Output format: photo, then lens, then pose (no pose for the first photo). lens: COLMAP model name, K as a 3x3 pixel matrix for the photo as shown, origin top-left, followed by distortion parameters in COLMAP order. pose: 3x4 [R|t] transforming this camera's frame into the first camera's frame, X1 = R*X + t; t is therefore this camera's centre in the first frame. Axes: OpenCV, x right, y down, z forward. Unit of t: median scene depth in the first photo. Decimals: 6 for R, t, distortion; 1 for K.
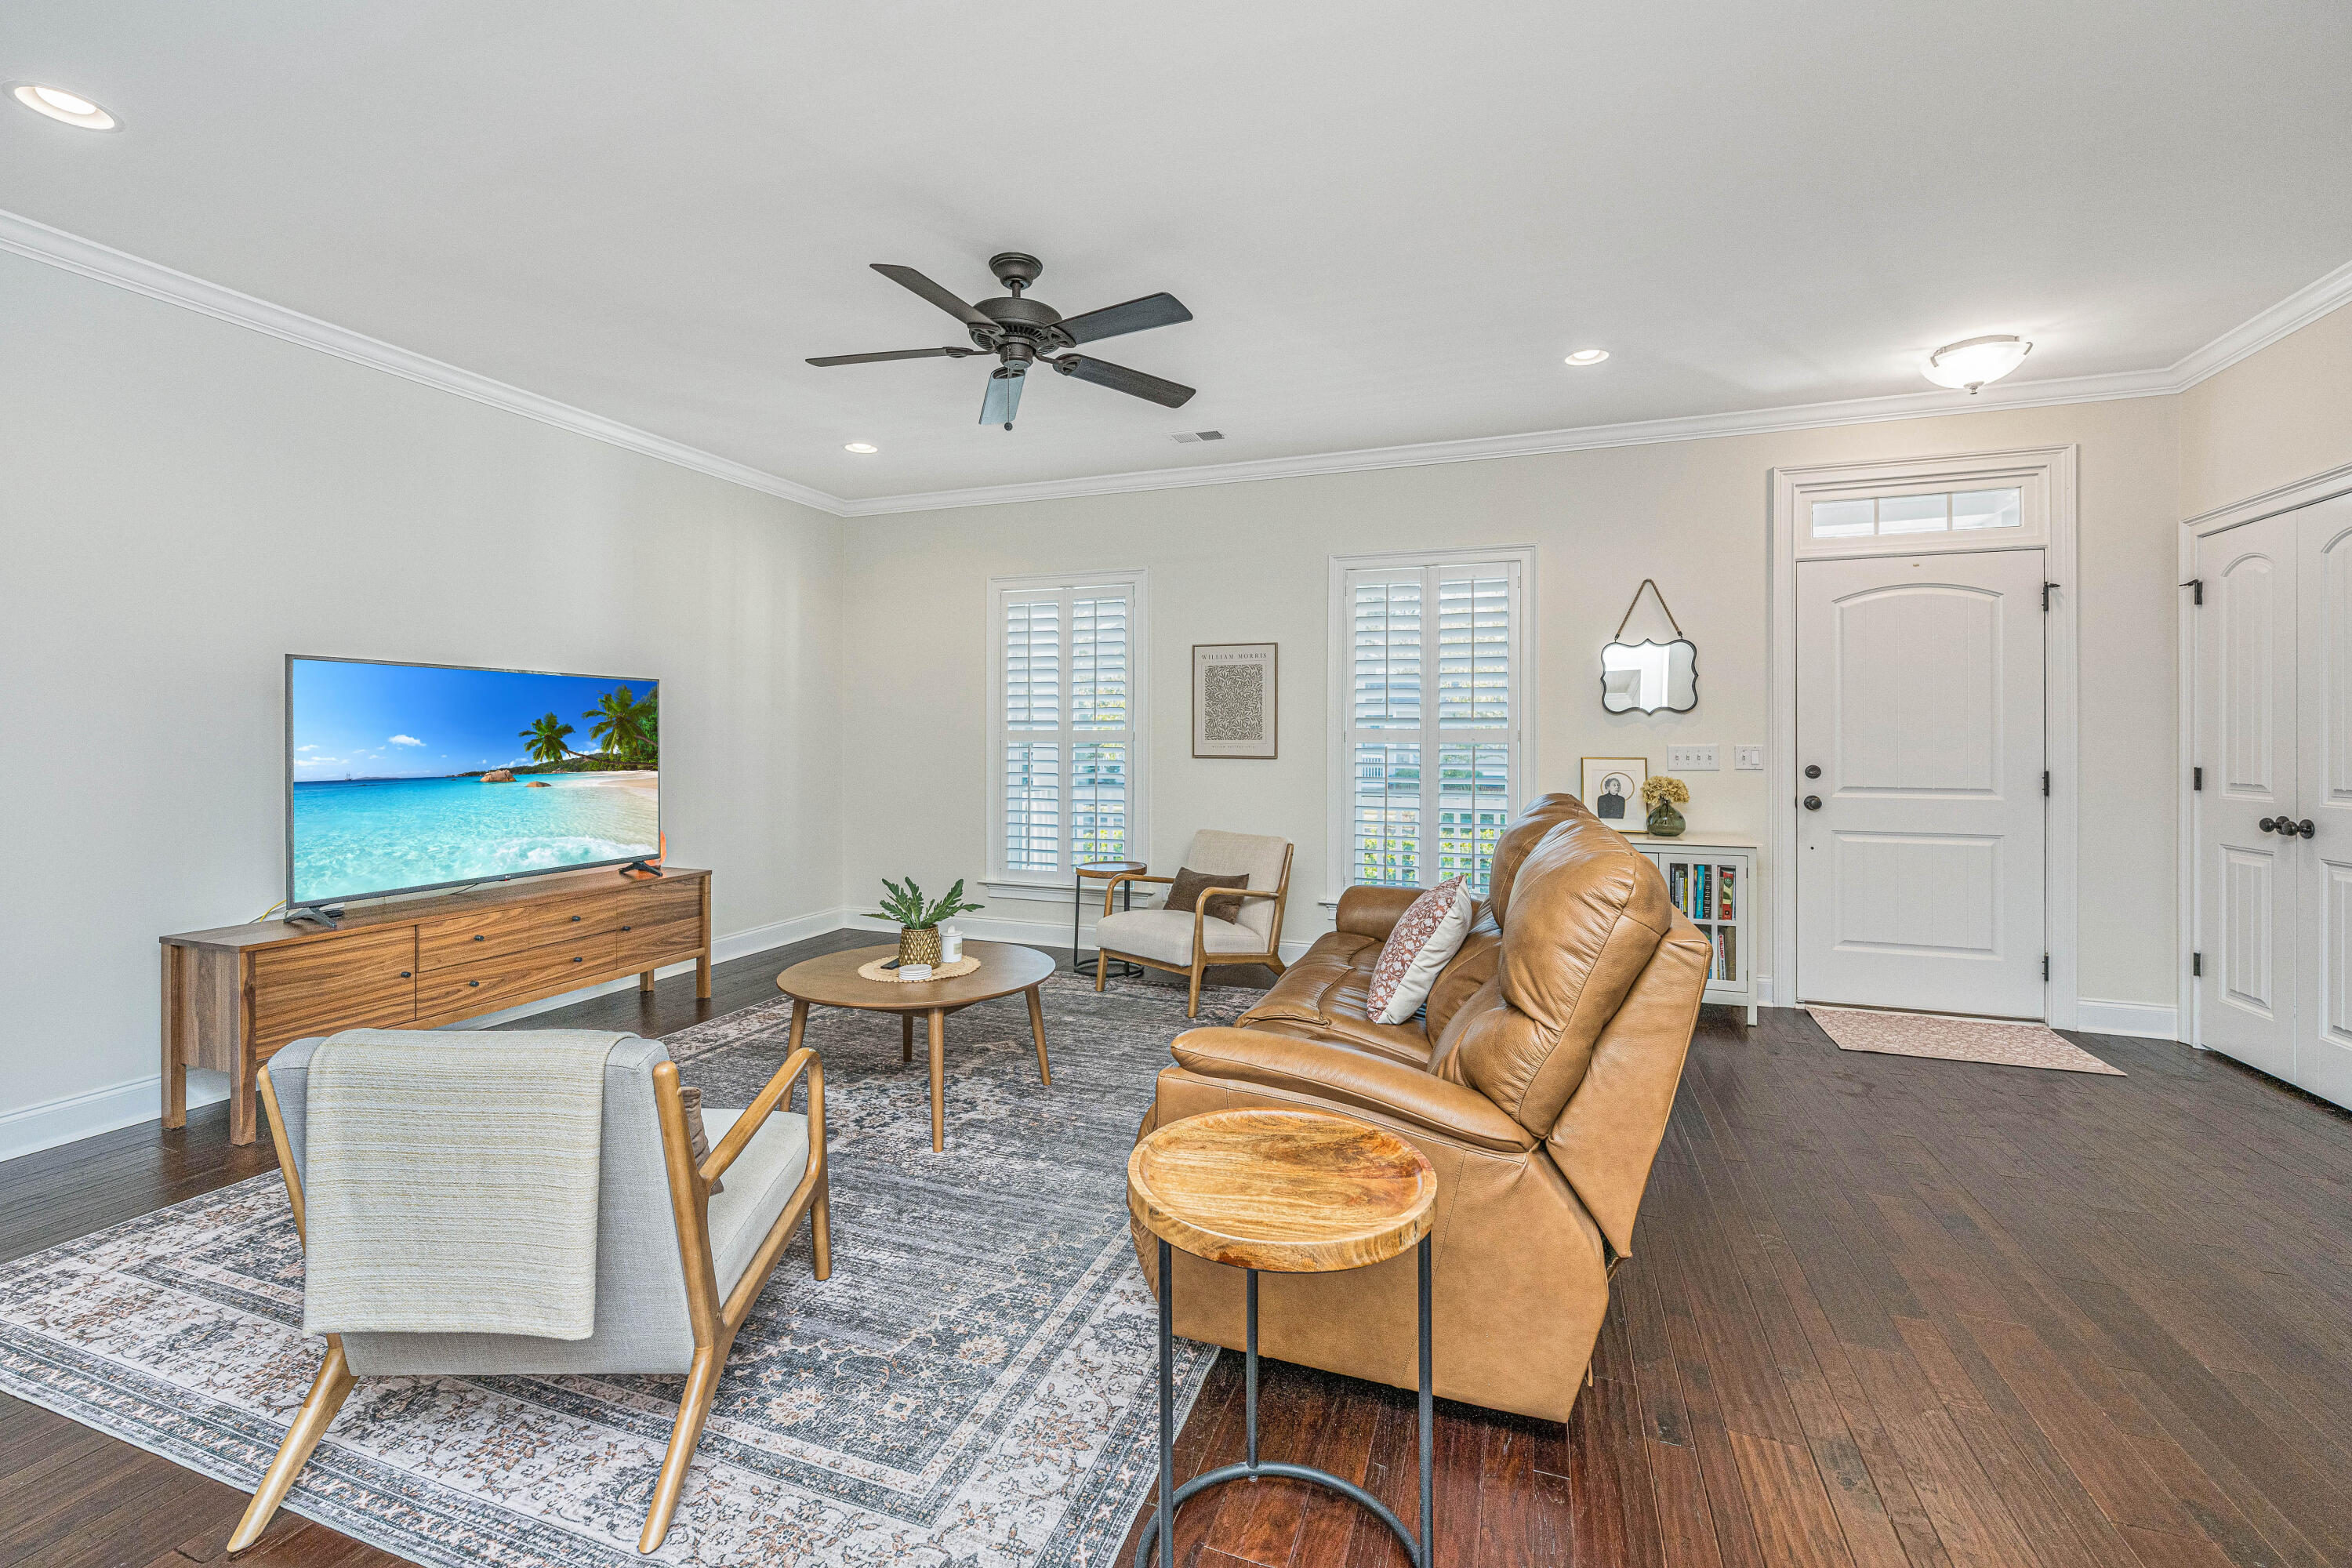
lens RADIAL K [[959.3, 0, 1180.3], [0, 959.3, 783.0], [0, 0, 1]] dist [-0.007762, 0.001571]
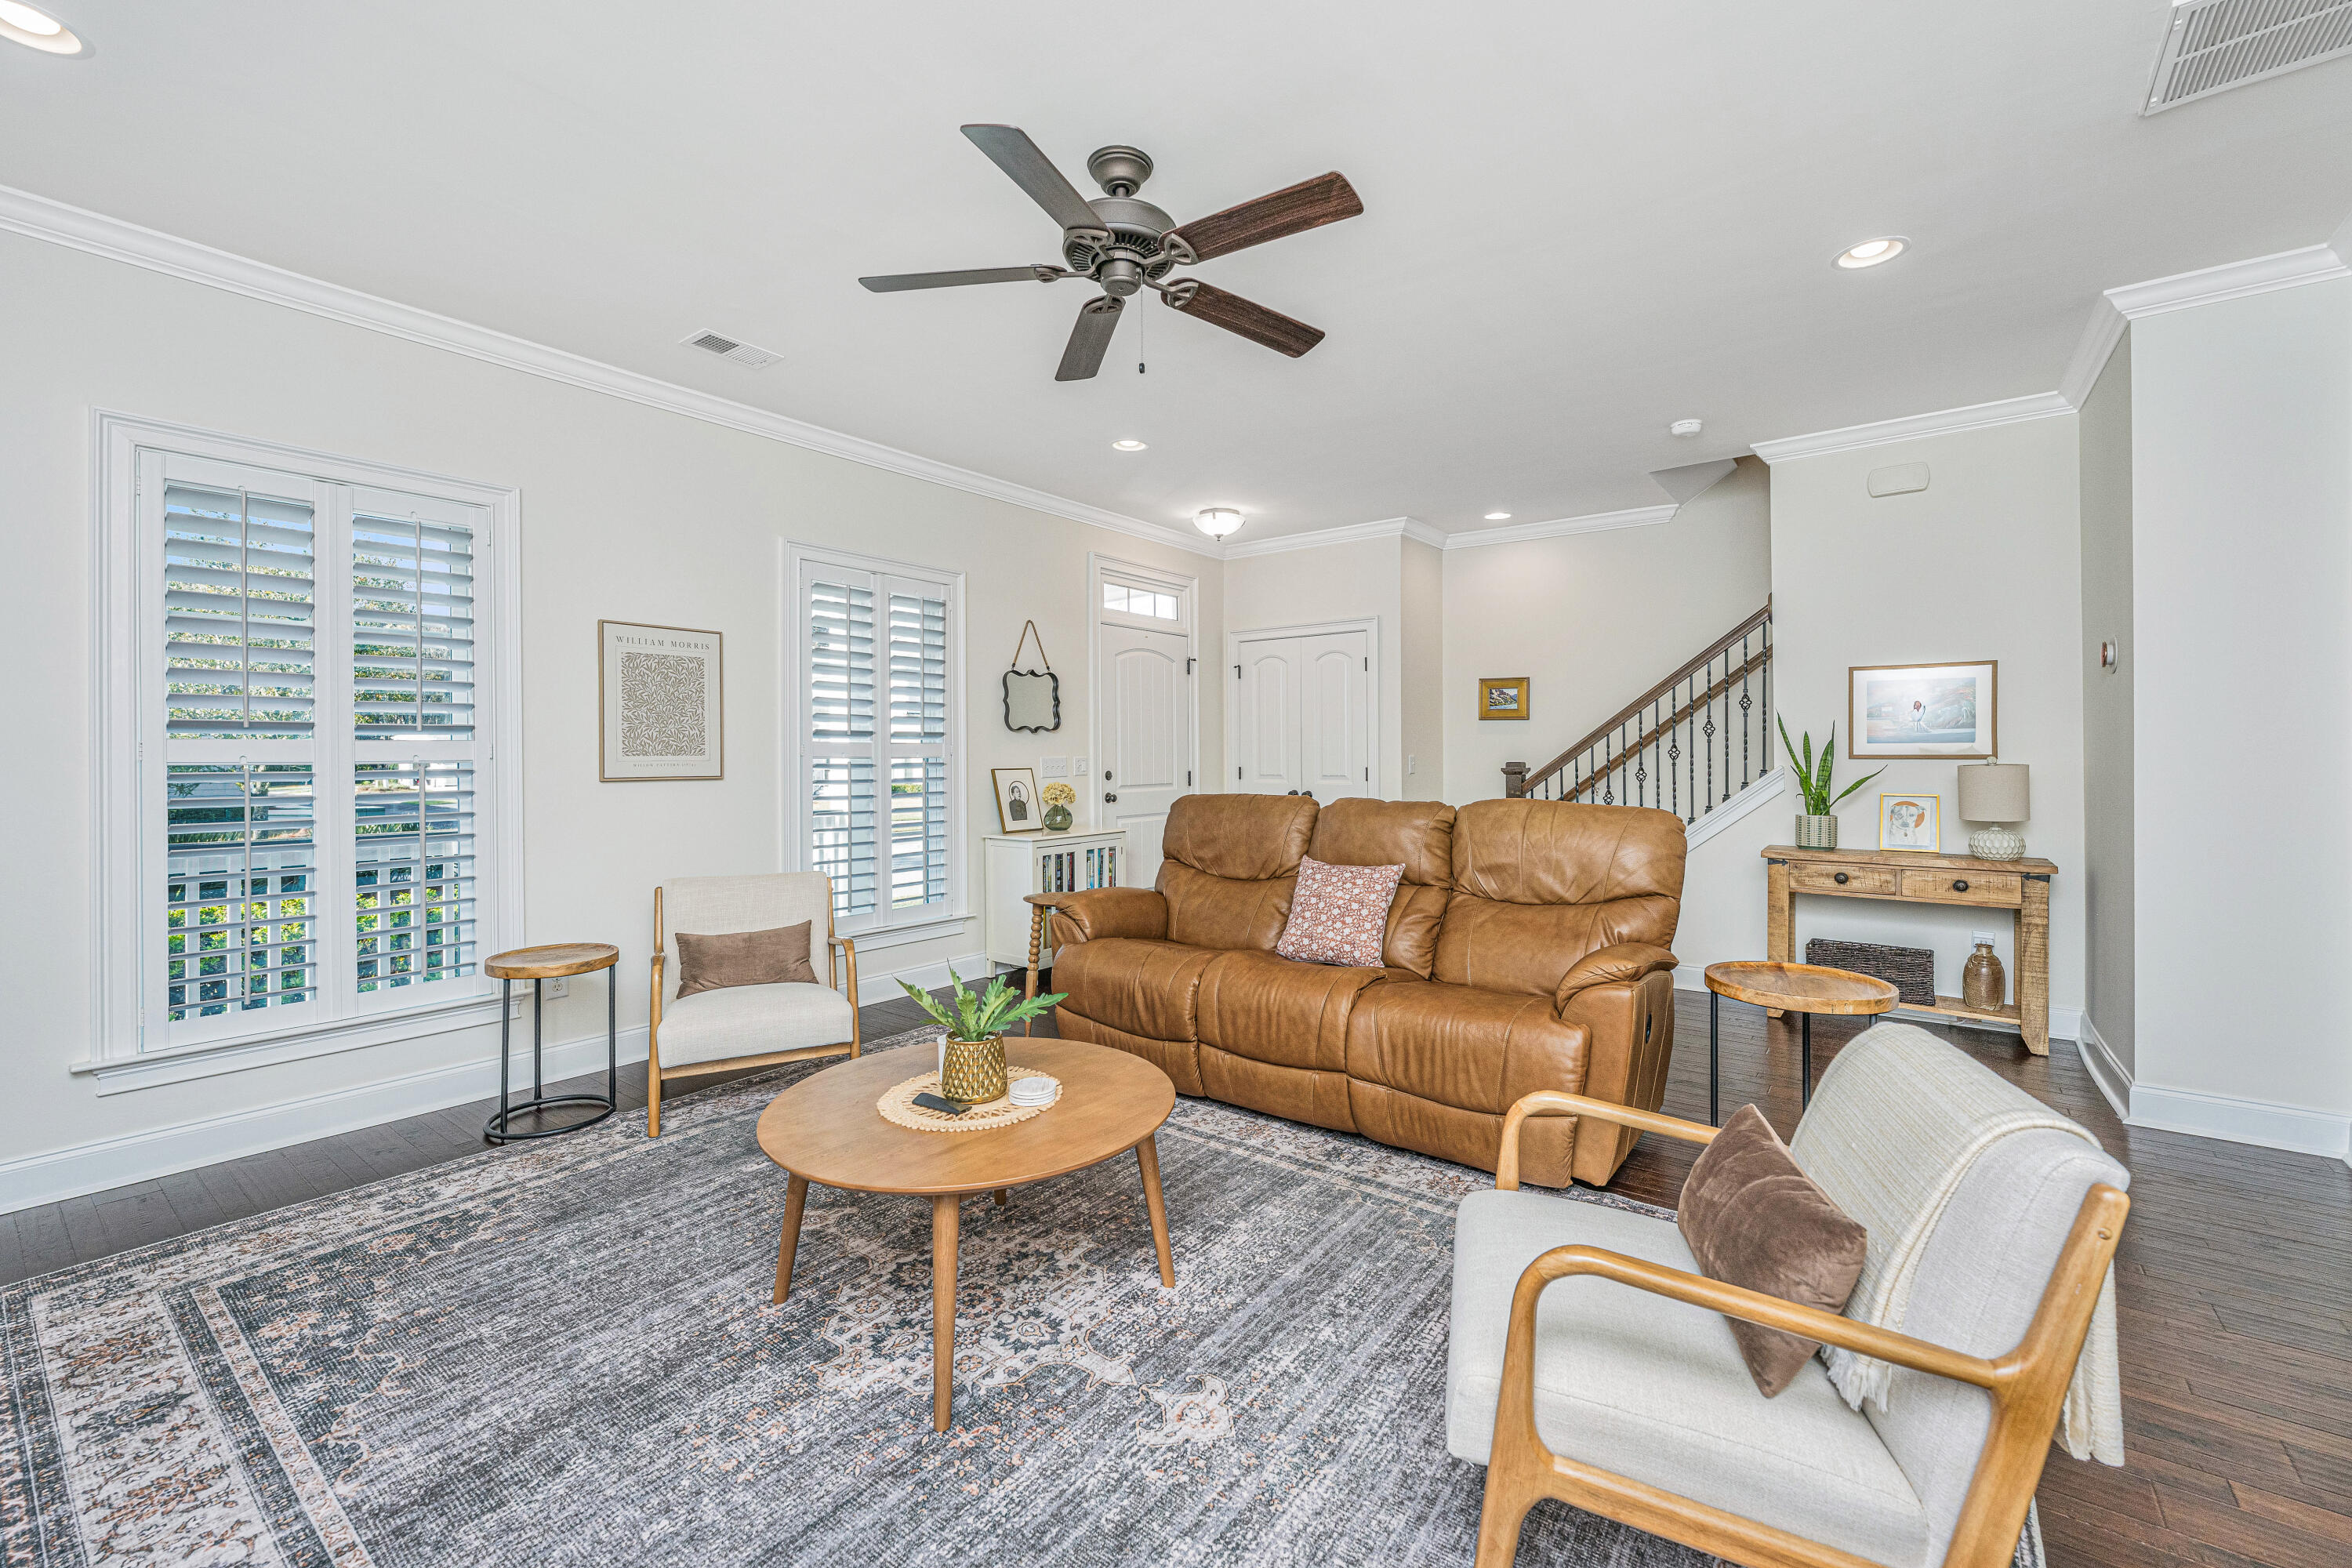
lens RADIAL K [[959.3, 0, 1163.4], [0, 959.3, 770.8], [0, 0, 1]] dist [-0.007762, 0.001571]
pose [[0.315259, -0.021504, 0.948762, -0.653894], [0.044362, 0.998984, 0.007902, -0.026801], [-0.947968, 0.039598, 0.315893, 0.493057]]
